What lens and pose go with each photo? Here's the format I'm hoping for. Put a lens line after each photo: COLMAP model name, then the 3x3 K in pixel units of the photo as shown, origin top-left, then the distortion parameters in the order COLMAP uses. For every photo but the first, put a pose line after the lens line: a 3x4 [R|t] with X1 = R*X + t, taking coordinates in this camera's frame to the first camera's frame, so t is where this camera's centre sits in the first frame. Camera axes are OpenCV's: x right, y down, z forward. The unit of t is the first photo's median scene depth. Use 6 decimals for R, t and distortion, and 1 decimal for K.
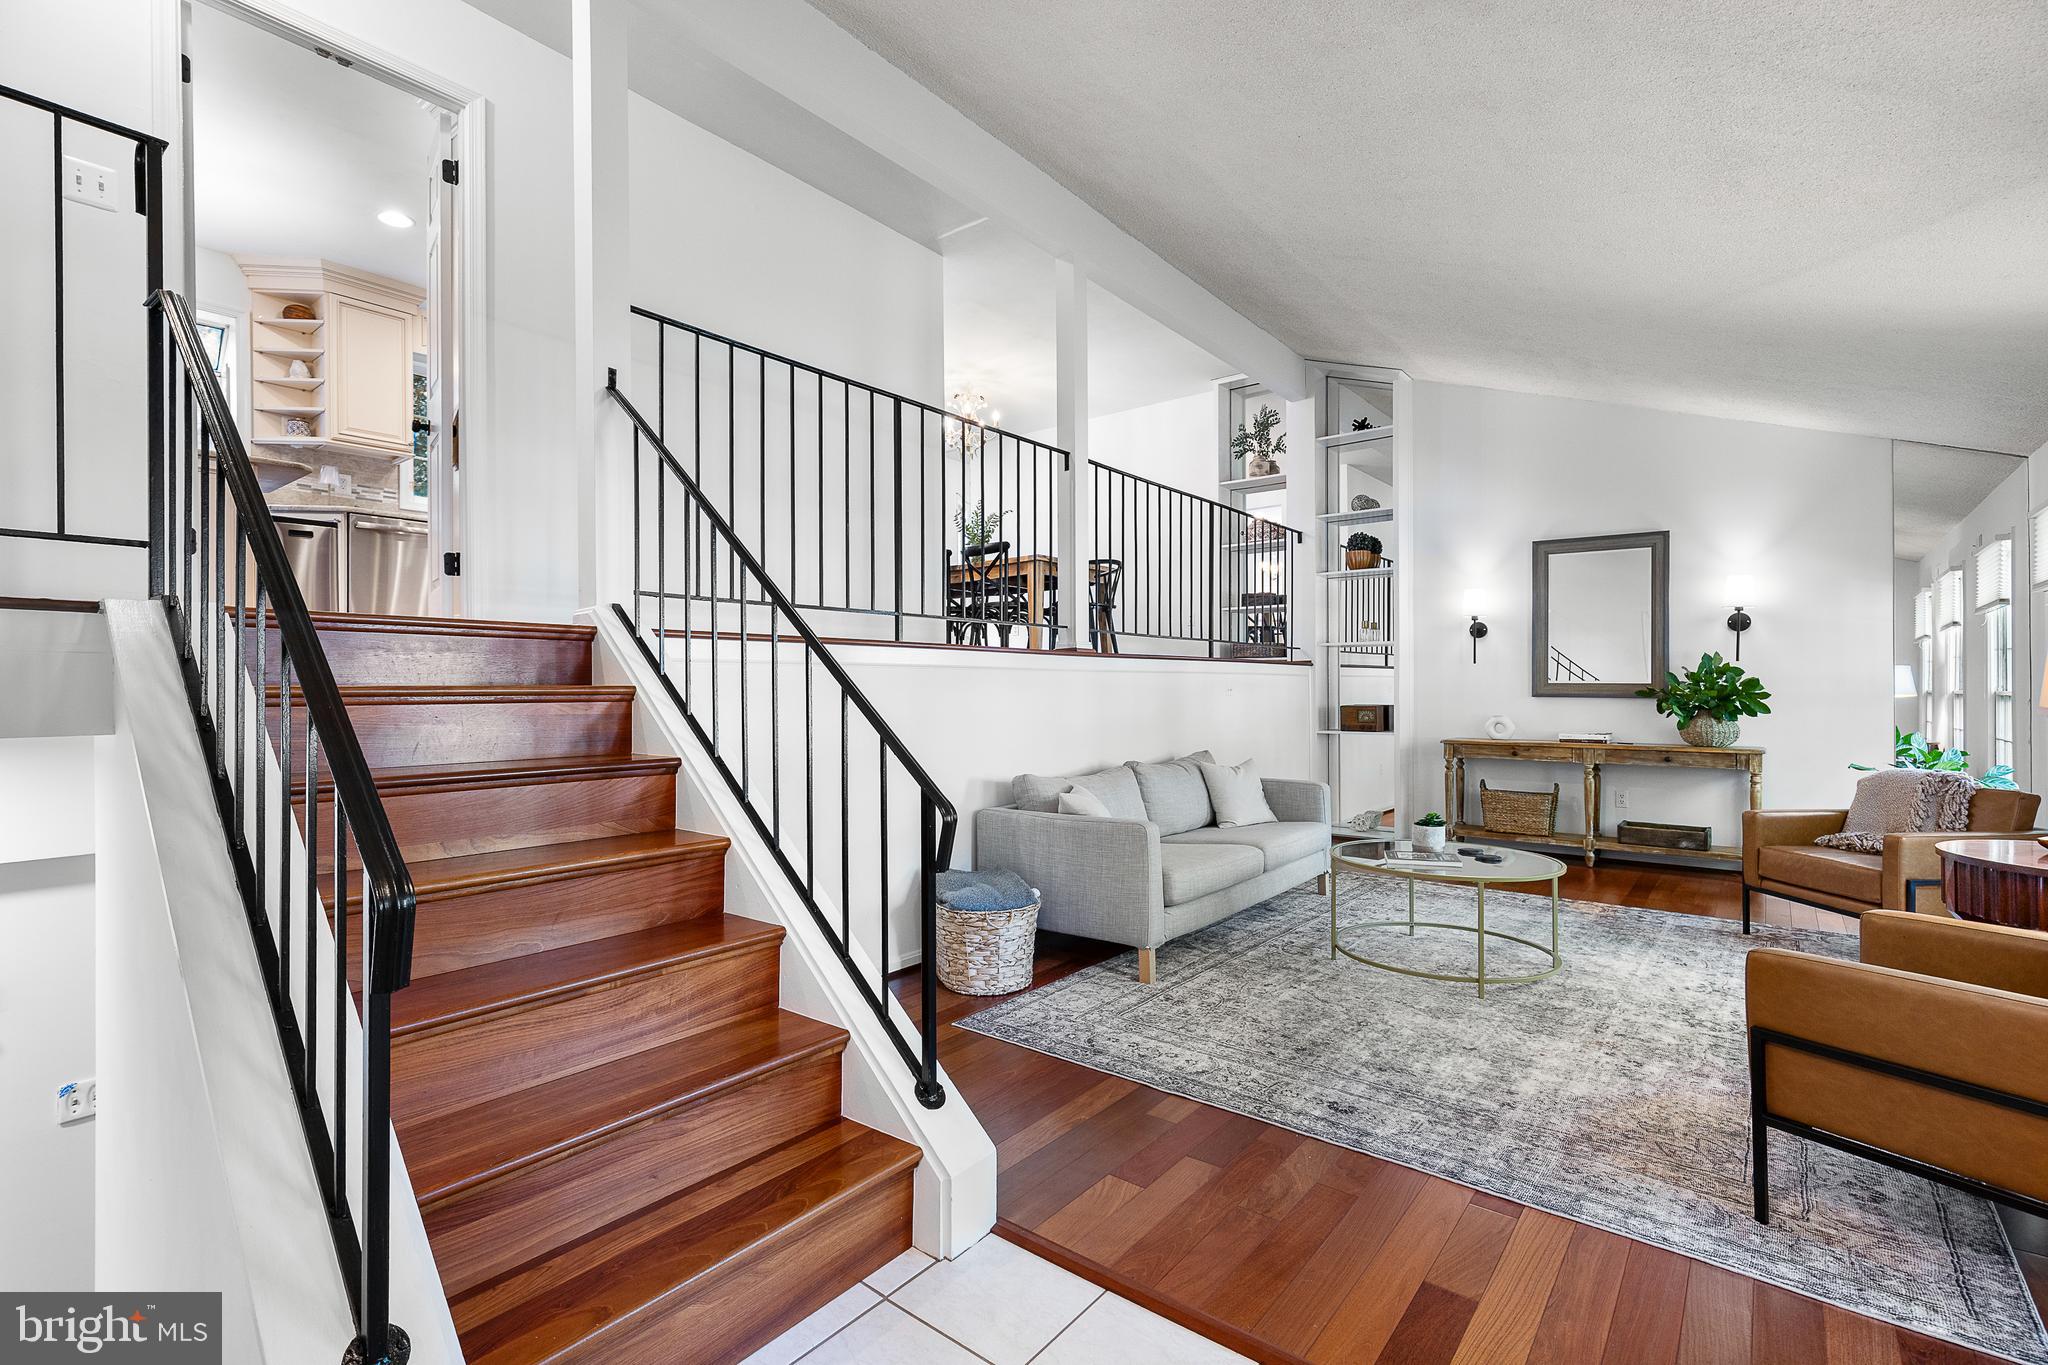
lens RADIAL K [[933.1, 0, 1022.4], [0, 933.1, 689.2], [0, 0, 1]] dist [-0.003446, 0.000293]
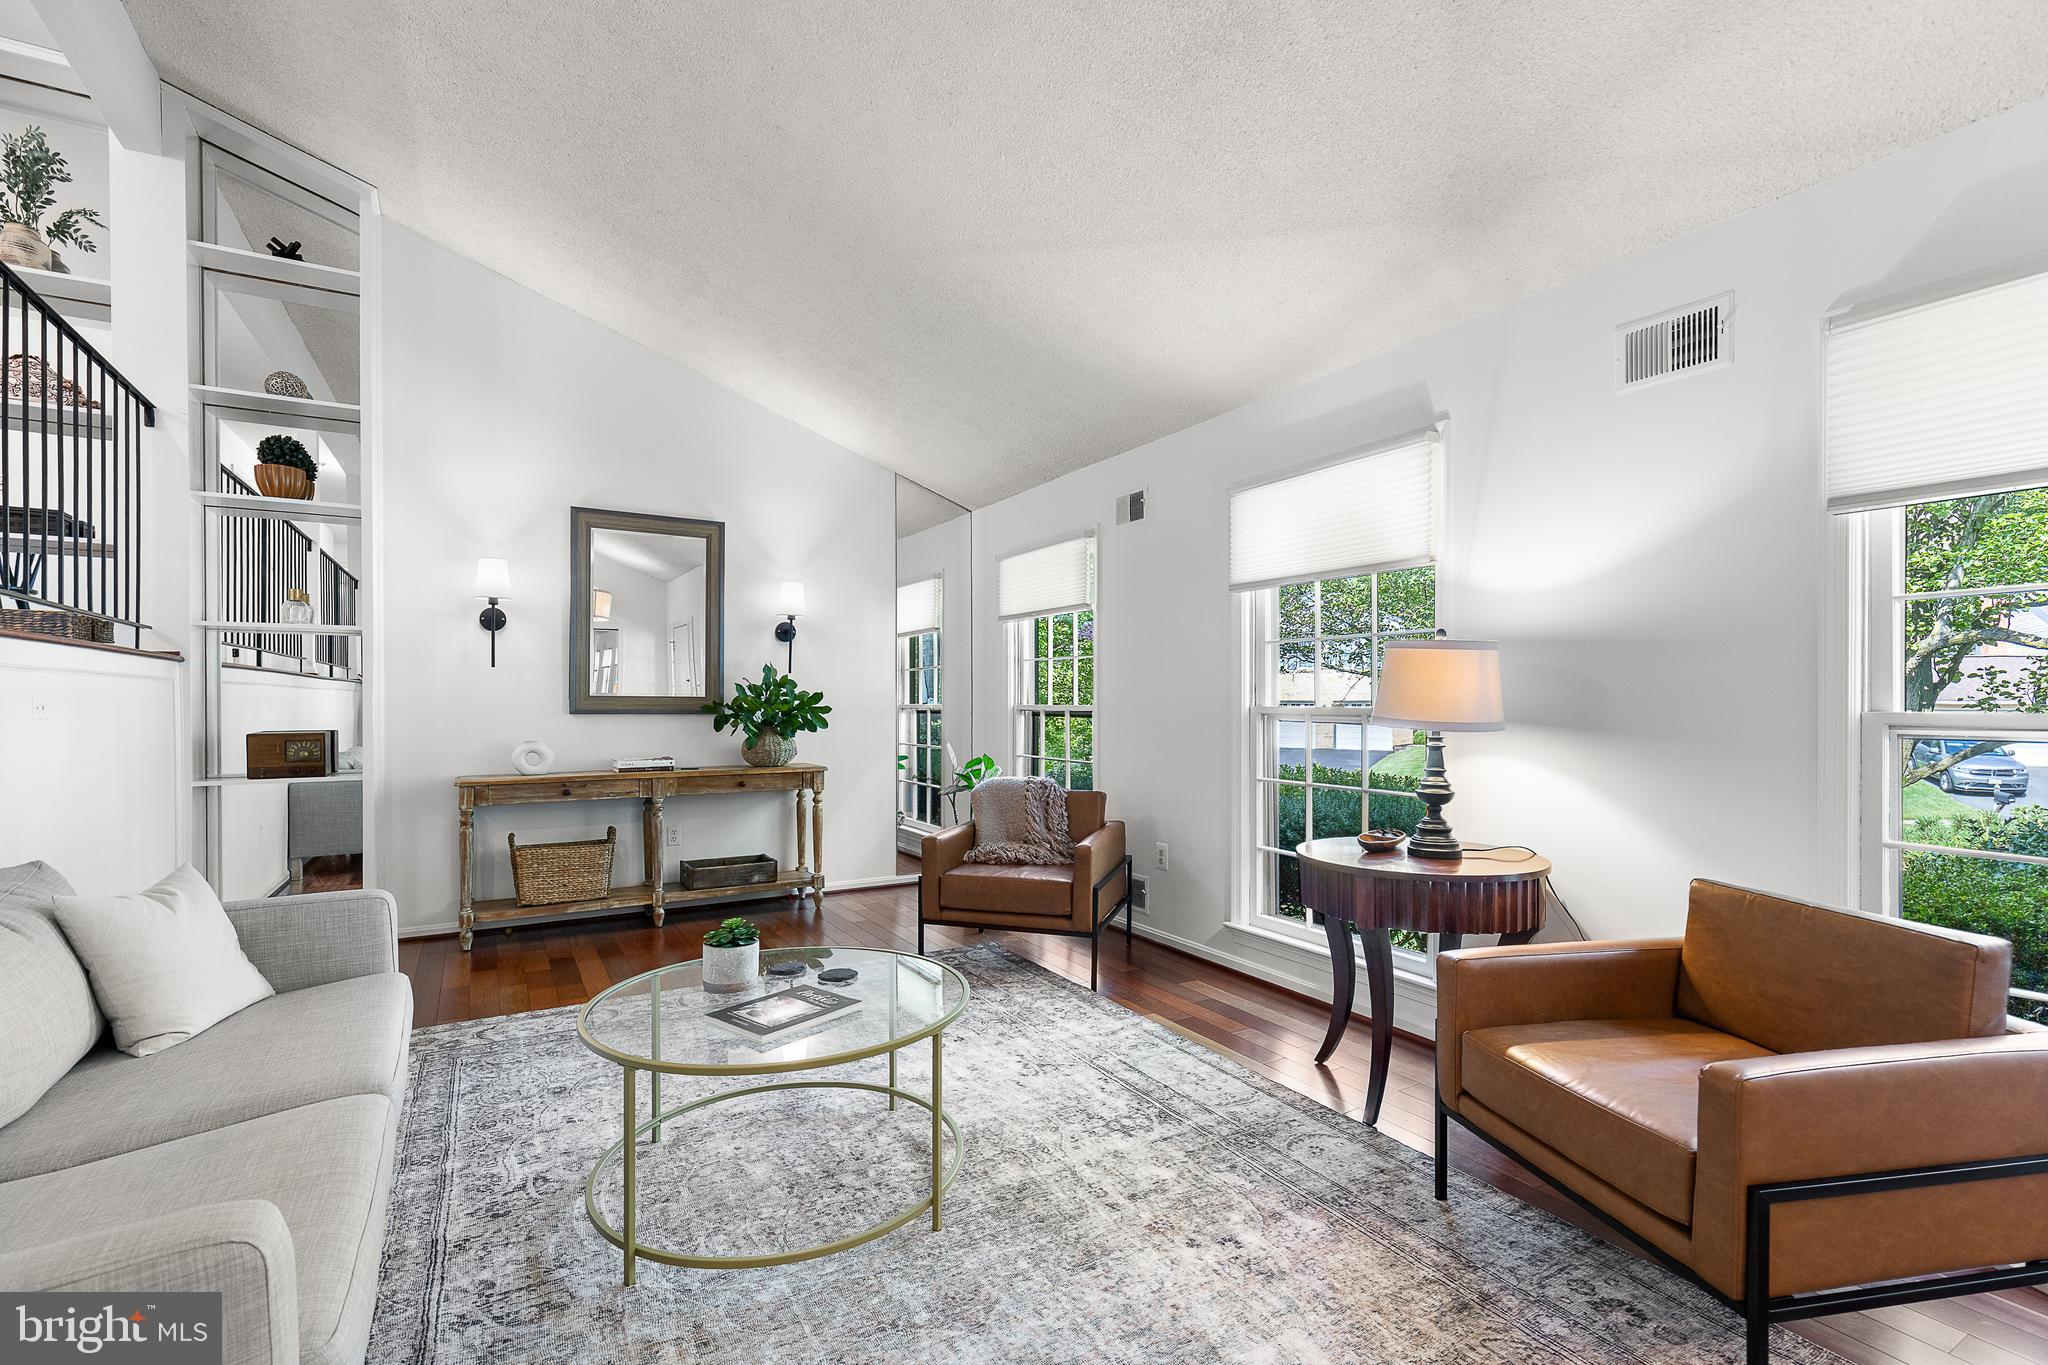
lens RADIAL K [[923.3, 0, 1025.3], [0, 923.3, 701.3], [0, 0, 1]] dist [0.003713, -0.000022]
pose [[0.353243, -0.000460, 0.935532, -0.019605], [0.002086, 0.999998, -0.000296, -0.001015], [-0.935529, 0.002057, 0.353243, 0.429602]]
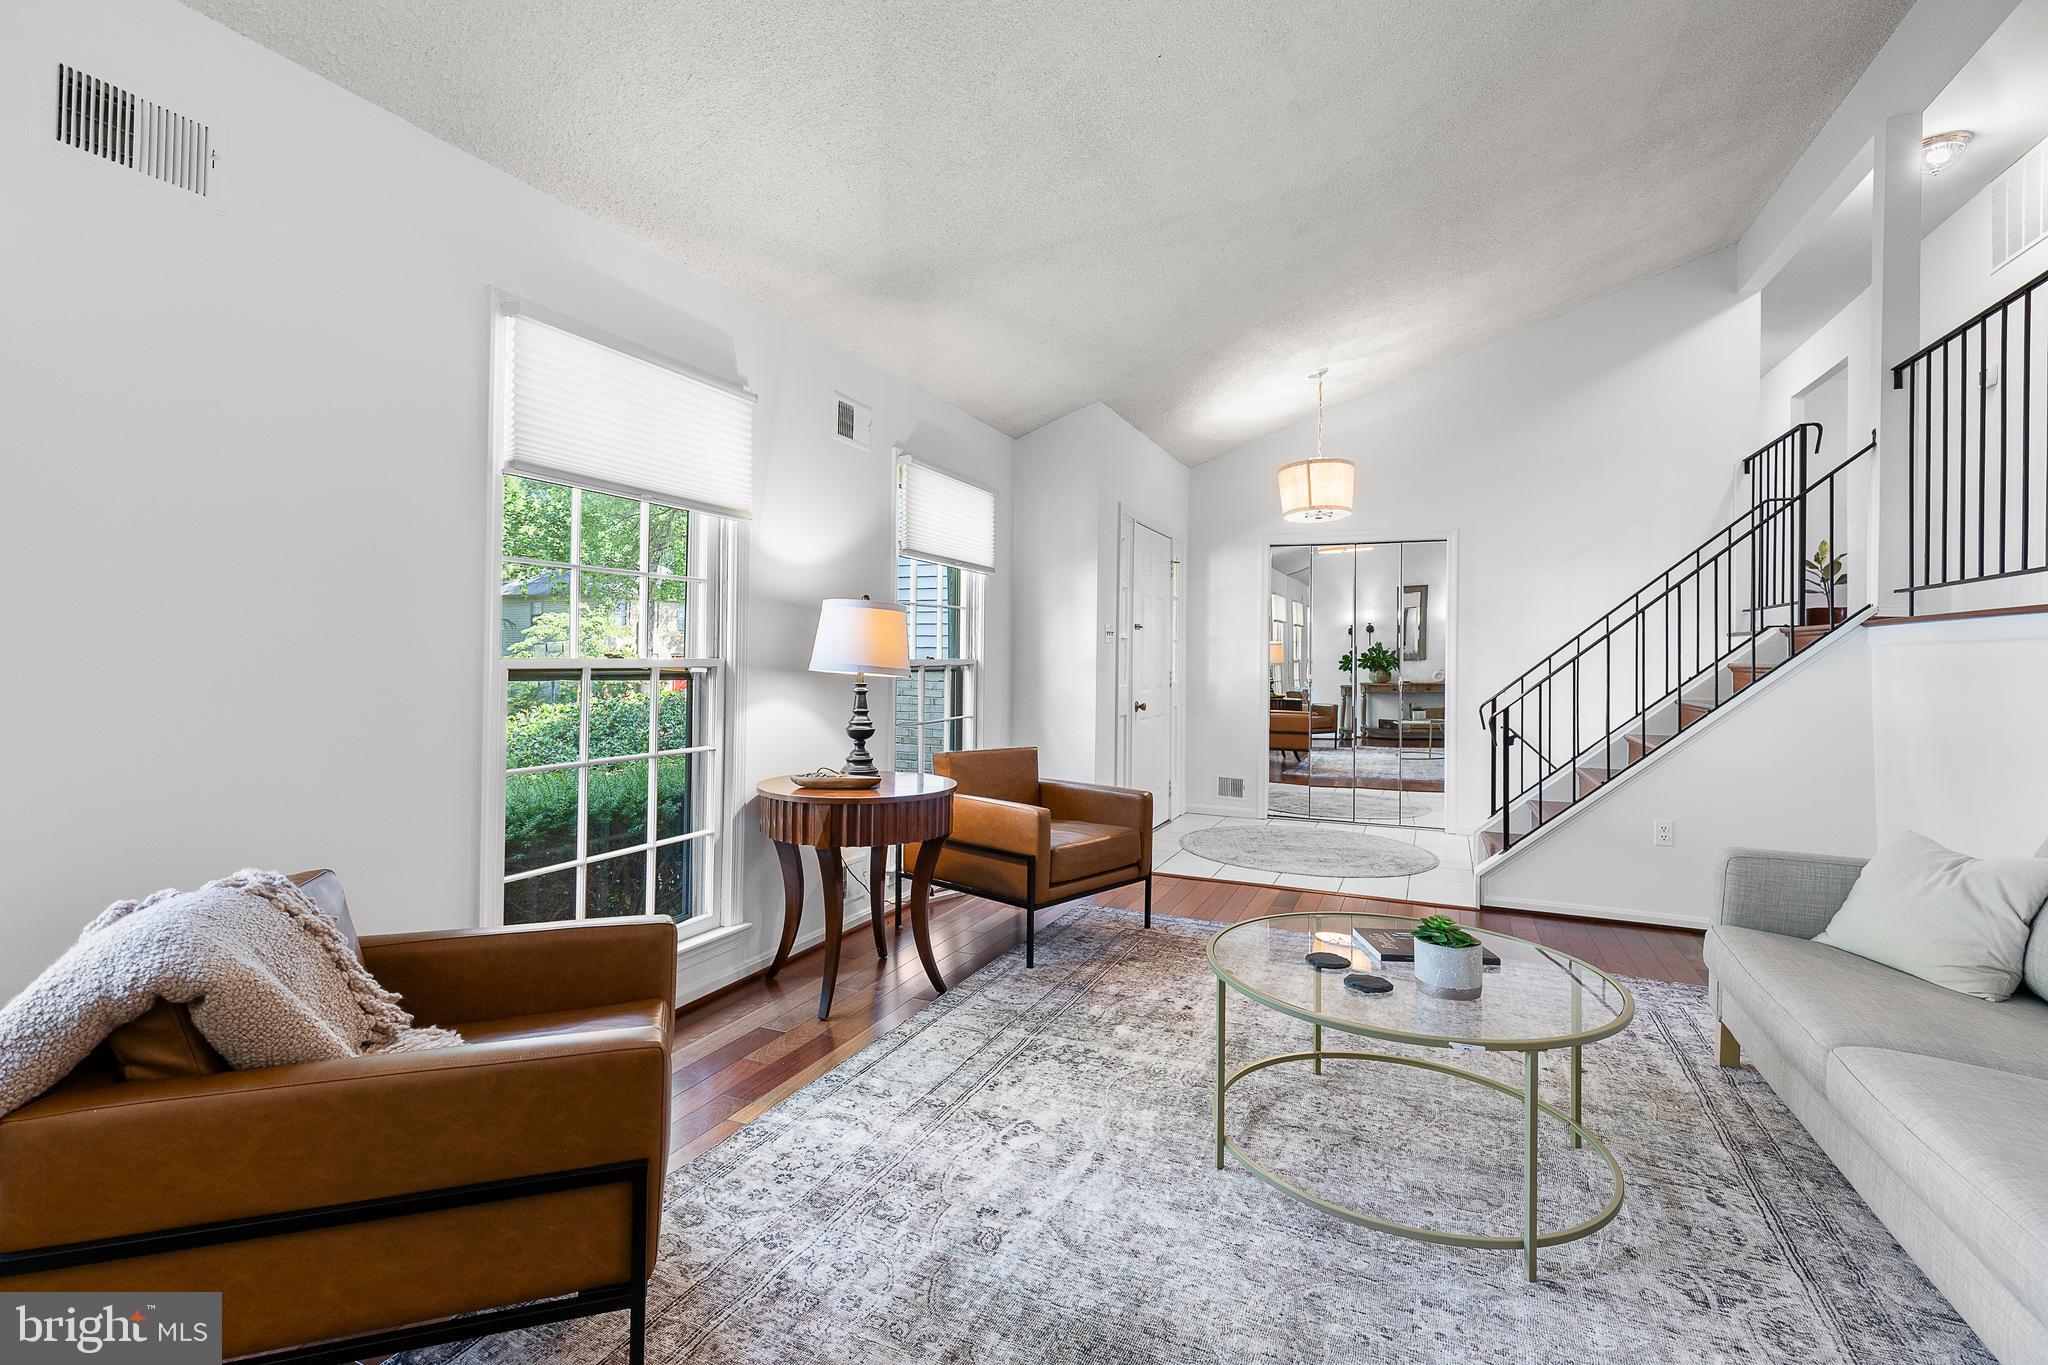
lens RADIAL K [[946.1, 0, 989.2], [0, 946.1, 665.0], [0, 0, 1]] dist [0.001056, -0.000070]
pose [[-0.971945, -0.009948, -0.234997, 0.540746], [-0.013840, 0.999793, 0.014919, -0.004336], [0.234800, 0.017753, -0.971882, 0.971466]]
